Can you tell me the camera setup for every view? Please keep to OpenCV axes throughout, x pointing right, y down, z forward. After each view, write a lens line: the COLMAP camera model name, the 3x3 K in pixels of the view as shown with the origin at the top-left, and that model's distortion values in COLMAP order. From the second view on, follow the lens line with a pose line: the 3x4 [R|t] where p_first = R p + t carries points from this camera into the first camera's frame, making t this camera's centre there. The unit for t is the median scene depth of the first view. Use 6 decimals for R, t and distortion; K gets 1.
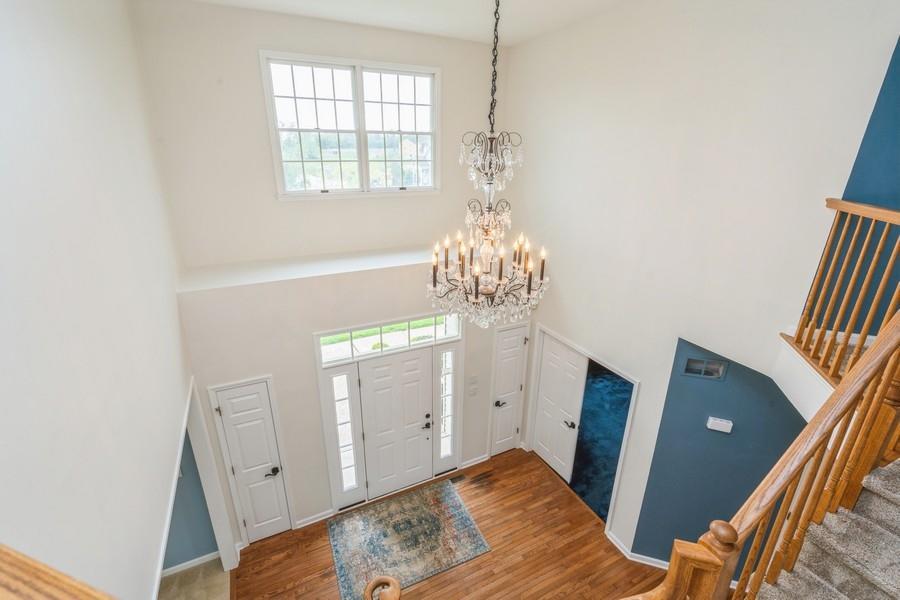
lens RADIAL K [[408.4, 0, 451.9], [0, 408.4, 302.8], [0, 0, 1]] dist [-0.002397, 0.000164]
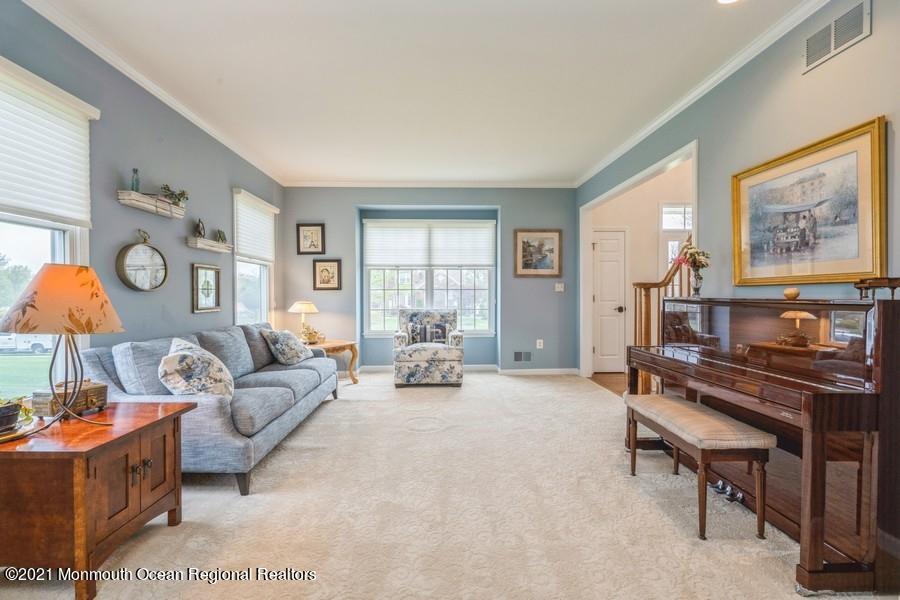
lens RADIAL K [[408.4, 0, 451.9], [0, 408.4, 302.8], [0, 0, 1]] dist [-0.002397, 0.000164]
pose [[0.913713, -0.010005, -0.406237, -0.368386], [-0.130148, 0.939831, -0.315878, 0.809255], [0.384954, 0.341493, 0.857434, -0.304875]]
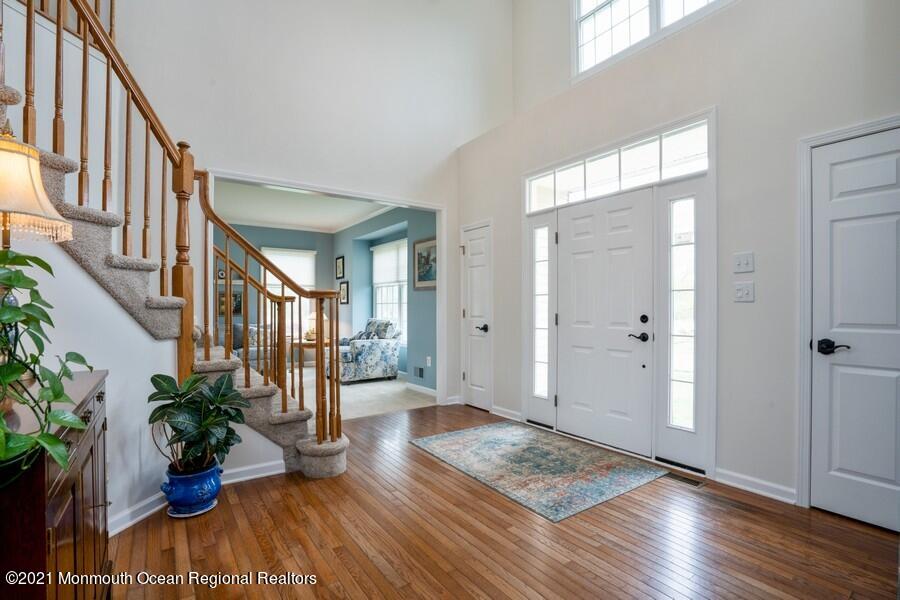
lens RADIAL K [[429.6, 0, 450.0], [0, 429.6, 300.0], [0, 0, 1]] dist [-0.000453, -0.000045]
pose [[0.152051, -0.034050, -0.987786, 0.550979], [-0.349684, 0.932913, -0.085986, 0.435470], [0.924447, 0.358487, 0.129943, 0.705757]]
